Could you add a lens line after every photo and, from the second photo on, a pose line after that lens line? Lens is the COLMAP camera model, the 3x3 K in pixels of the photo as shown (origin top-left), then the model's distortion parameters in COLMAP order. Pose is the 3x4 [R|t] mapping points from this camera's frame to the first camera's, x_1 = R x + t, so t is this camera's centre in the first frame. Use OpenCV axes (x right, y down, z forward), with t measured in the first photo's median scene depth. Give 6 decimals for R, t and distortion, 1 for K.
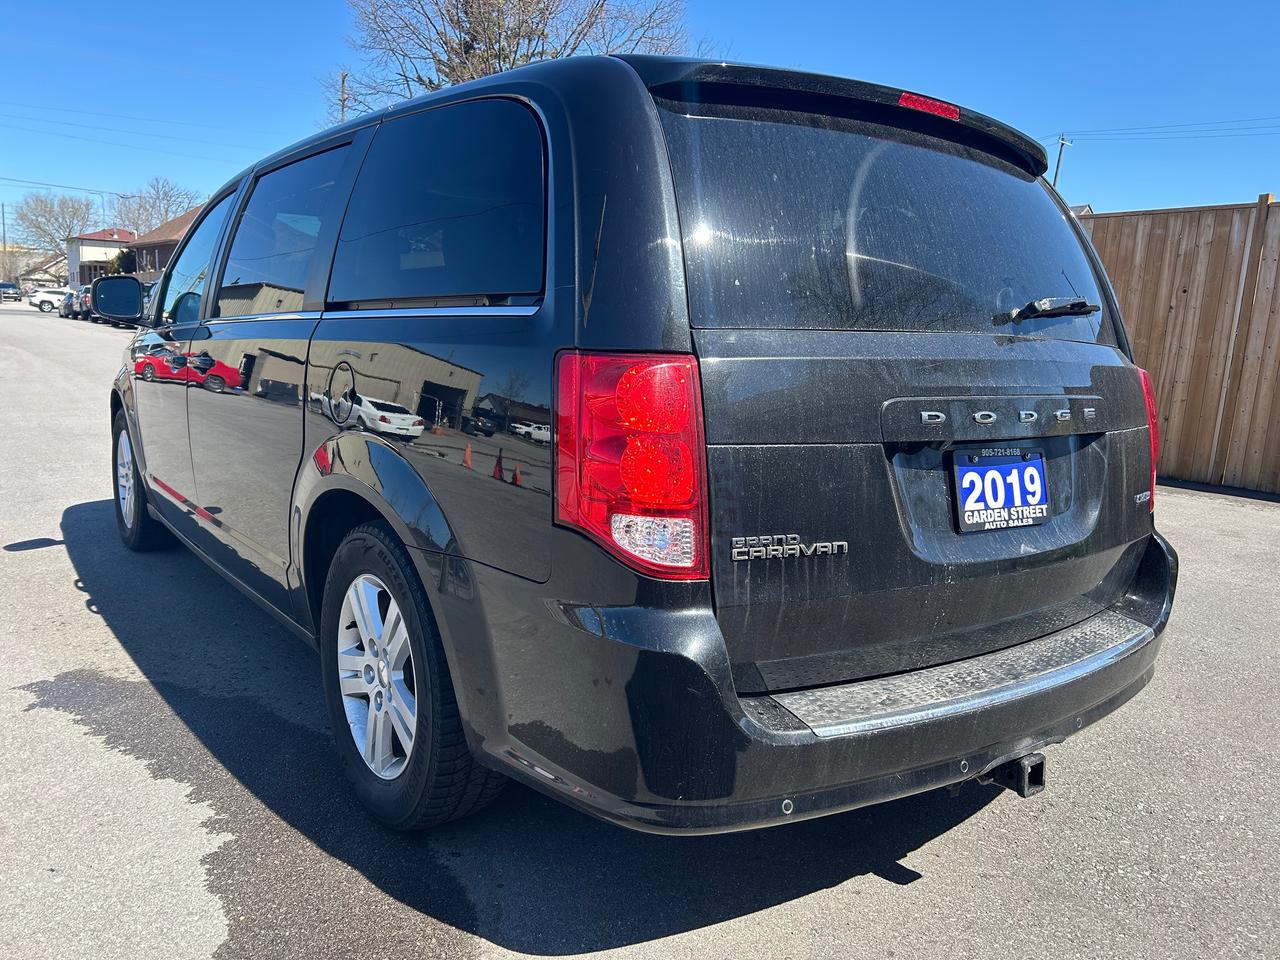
lens RADIAL K [[971.1, 0, 640.9], [0, 971.1, 482.6], [0, 0, 1]] dist [0.013342, -0.001940]
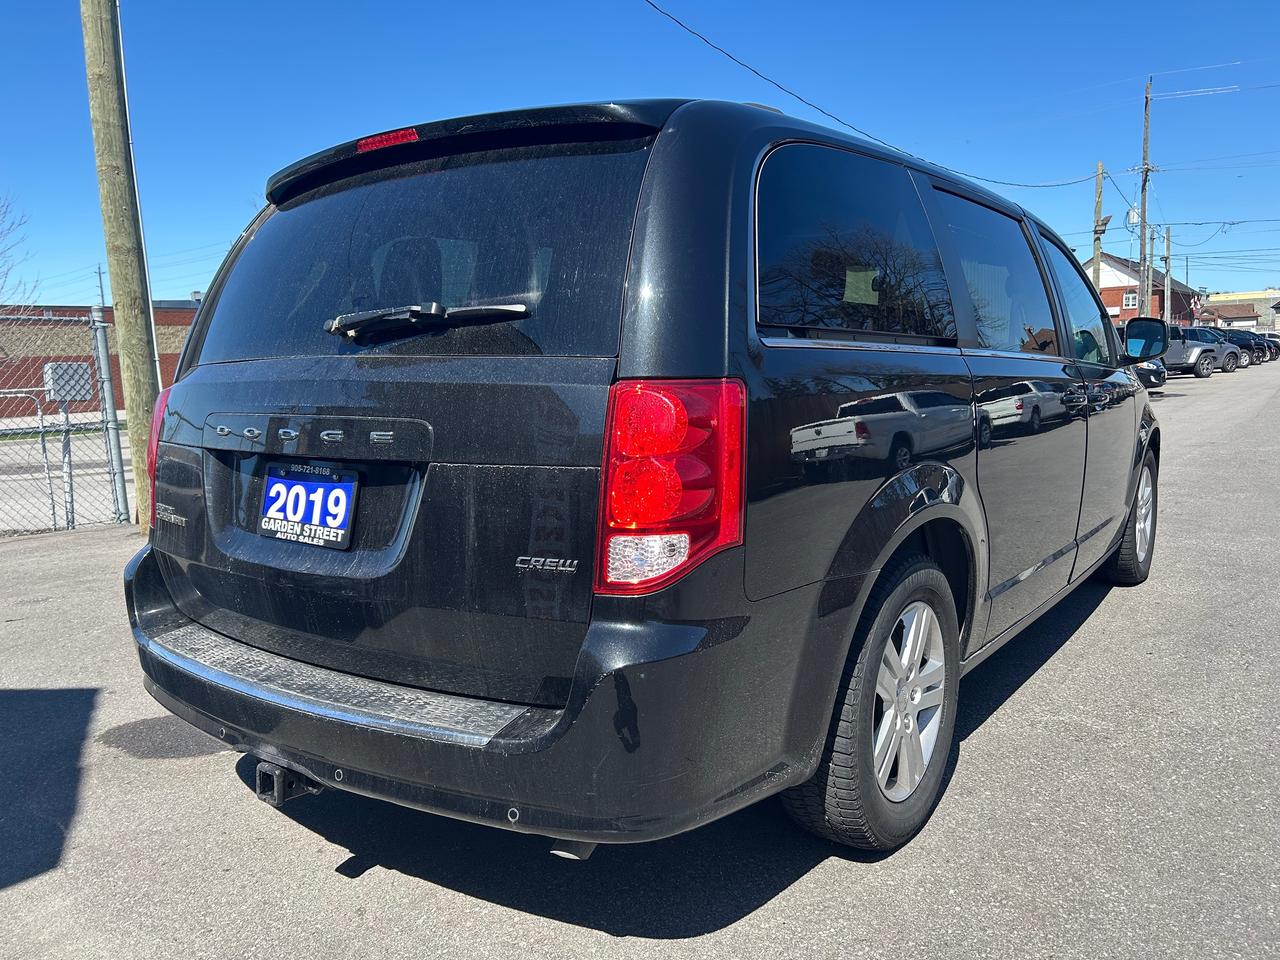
lens RADIAL K [[971.1, 0, 644.8], [0, 971.1, 481.2], [0, 0, 1]] dist [0.013342, -0.001940]
pose [[0.293695, 0.065708, -0.953638, 1.442237], [-0.110406, 0.993290, 0.034438, -0.092701], [0.949502, 0.095173, 0.298979, 1.016426]]
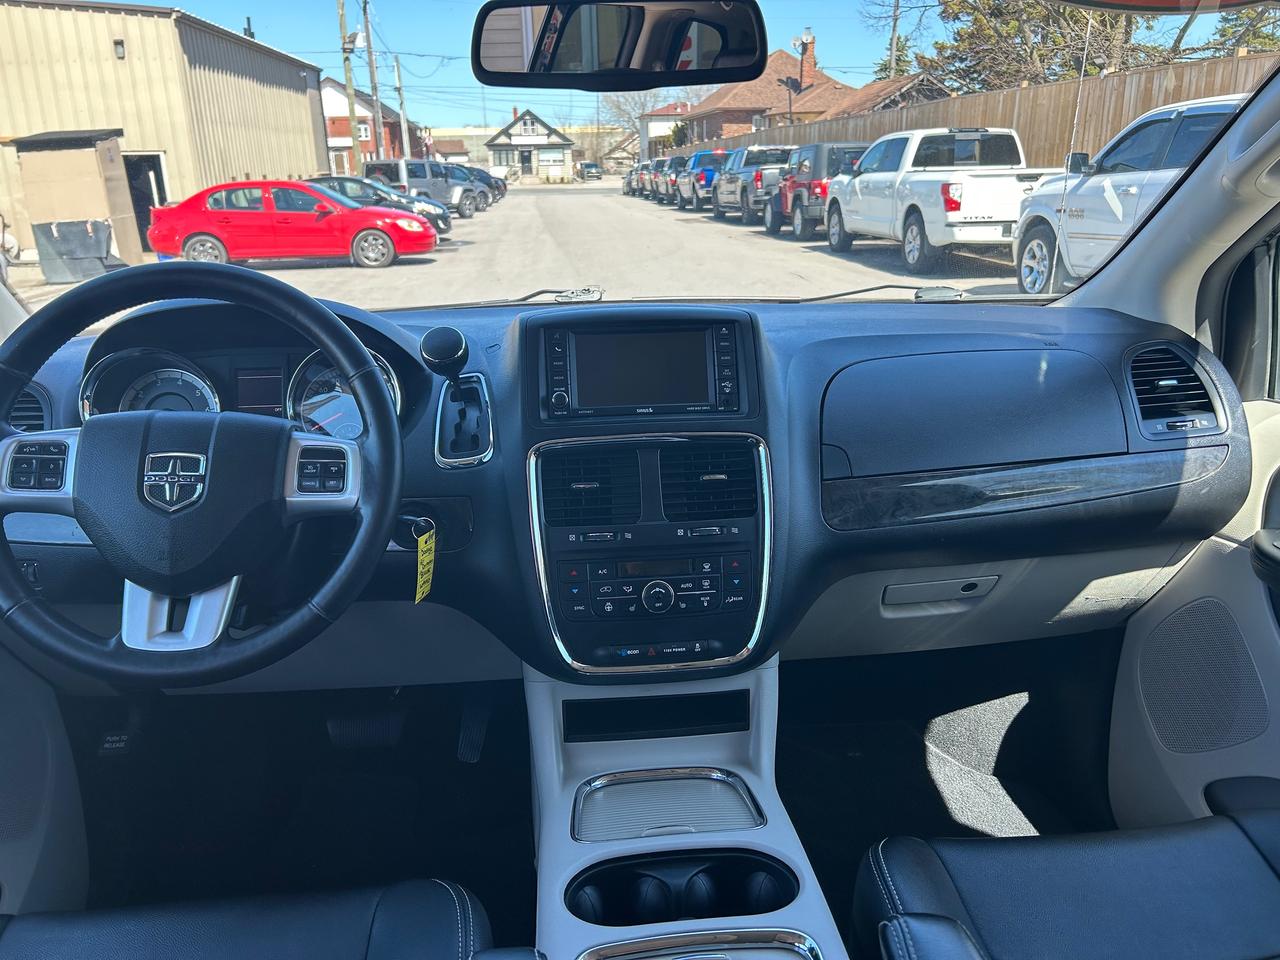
lens RADIAL K [[971.1, 0, 641.6], [0, 971.1, 482.6], [0, 0, 1]] dist [0.013342, -0.001940]
pose [[0.857098, 0.102355, -0.504882, -0.299917], [-0.030709, 0.988471, 0.148262, -0.410163], [0.514237, -0.111571, 0.850360, 1.814741]]
